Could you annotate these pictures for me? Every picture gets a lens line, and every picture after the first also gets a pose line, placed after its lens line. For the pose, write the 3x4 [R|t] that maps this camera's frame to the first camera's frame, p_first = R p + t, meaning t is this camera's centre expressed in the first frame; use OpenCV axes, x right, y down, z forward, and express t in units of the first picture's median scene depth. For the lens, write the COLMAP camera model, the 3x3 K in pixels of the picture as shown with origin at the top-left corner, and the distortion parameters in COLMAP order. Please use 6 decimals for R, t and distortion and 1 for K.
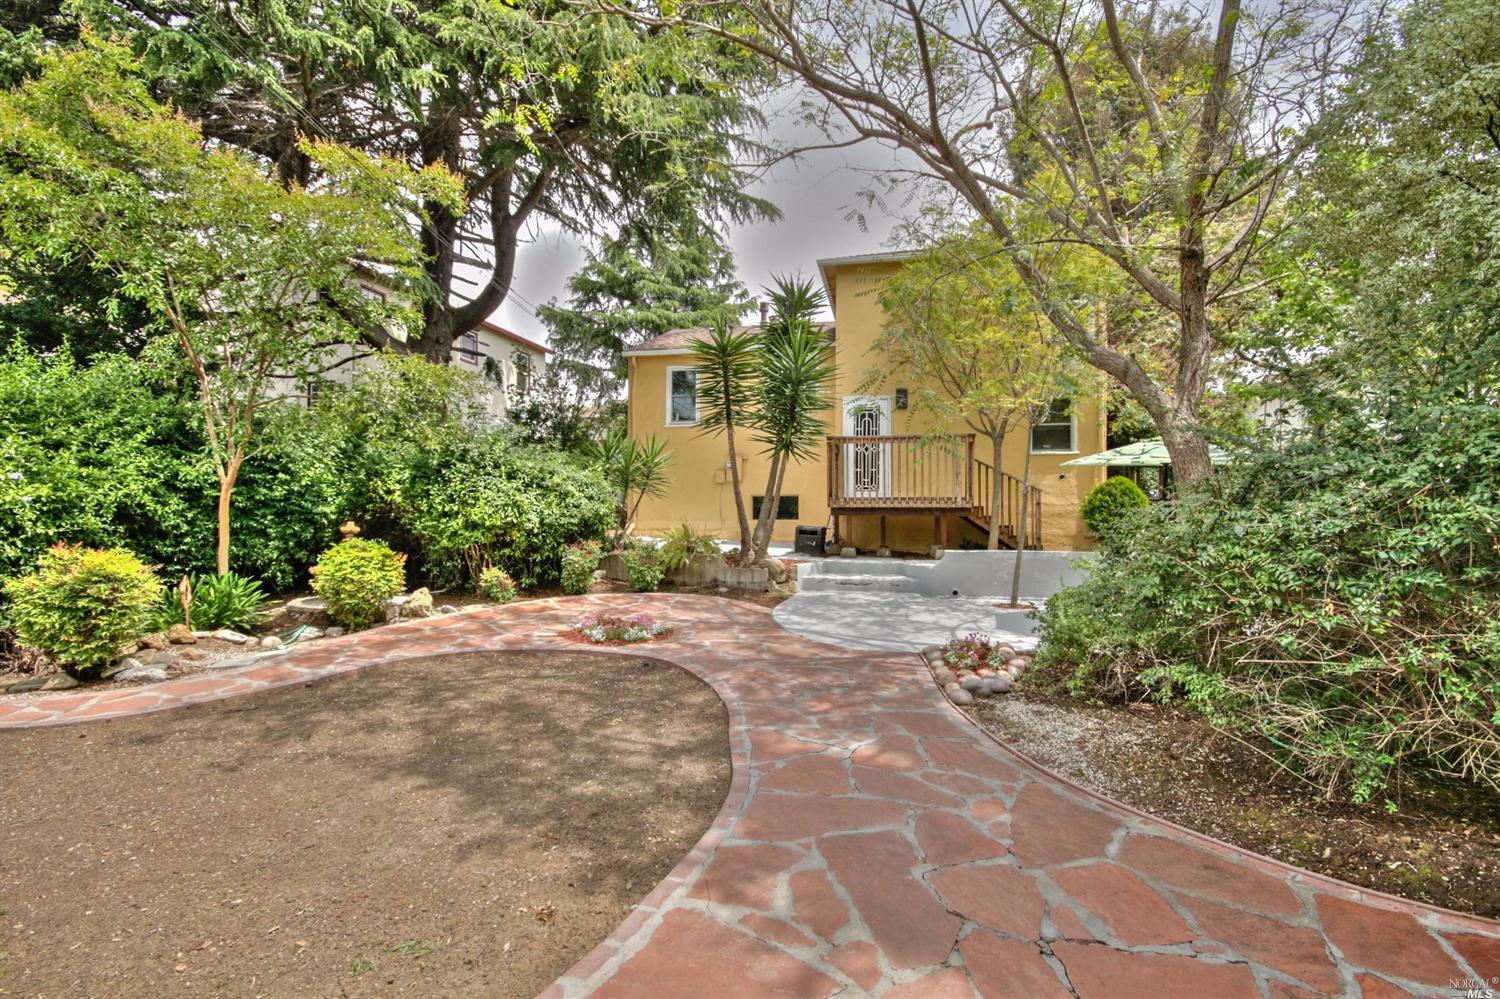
lens RADIAL K [[686.6, 0, 752.2], [0, 686.6, 510.8], [0, 0, 1]] dist [0.004311, -0.006049]
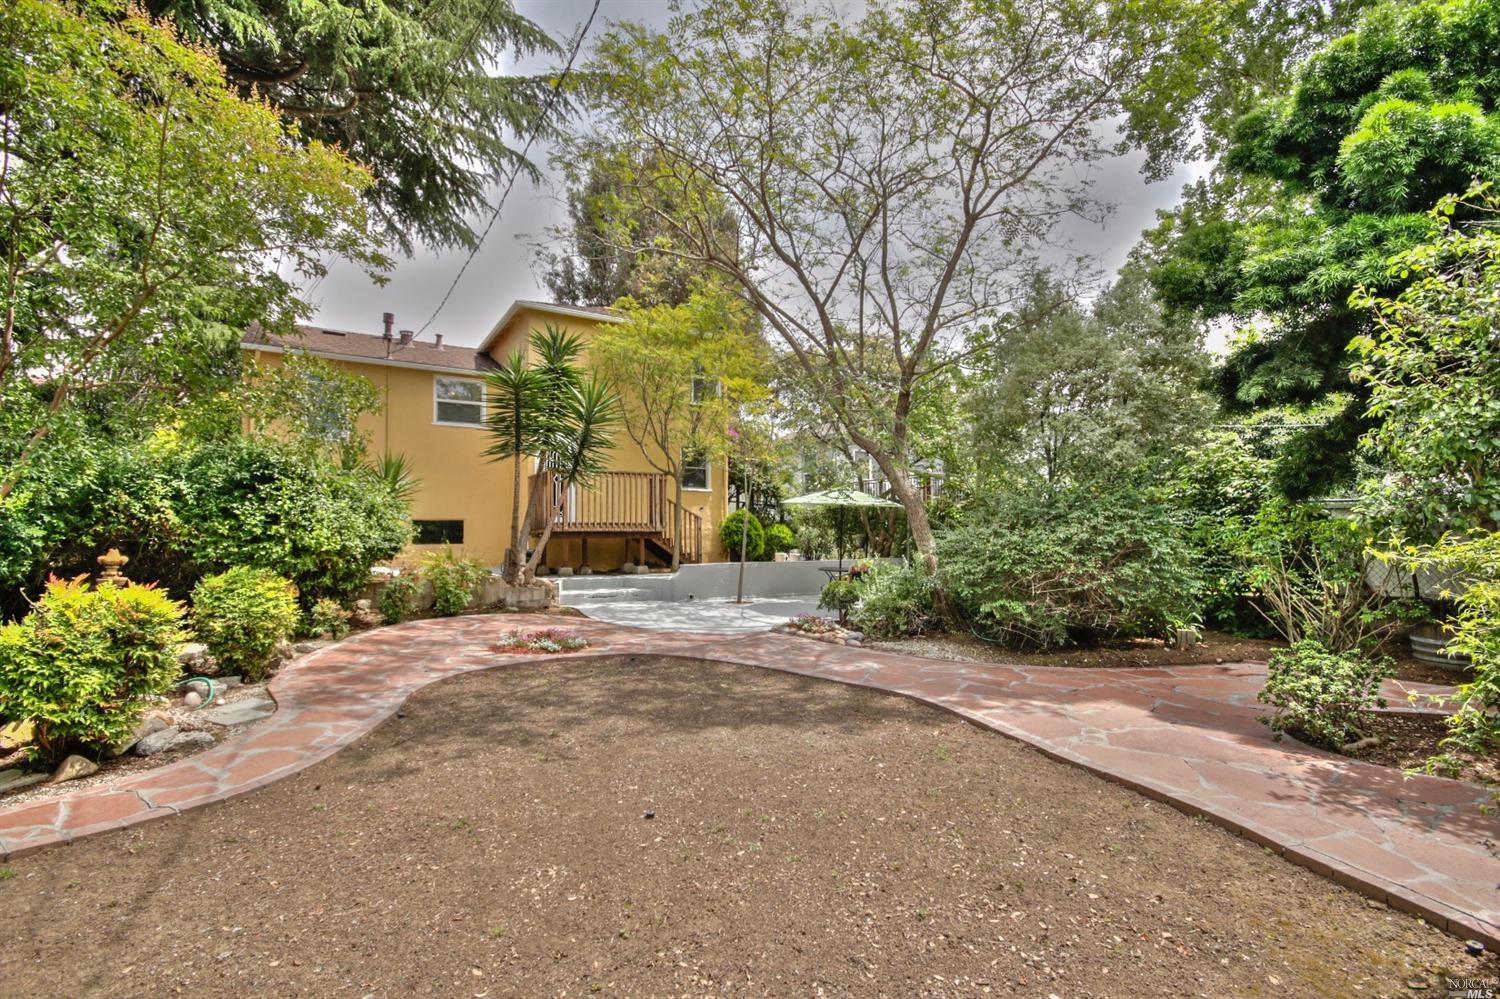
lens RADIAL K [[686.6, 0, 752.2], [0, 686.6, 510.8], [0, 0, 1]] dist [0.004311, -0.006049]
pose [[0.719796, 0.022419, 0.693823, -1.150017], [0.004159, 0.999321, -0.036605, 0.008608], [-0.694173, 0.029234, 0.719215, -0.034787]]
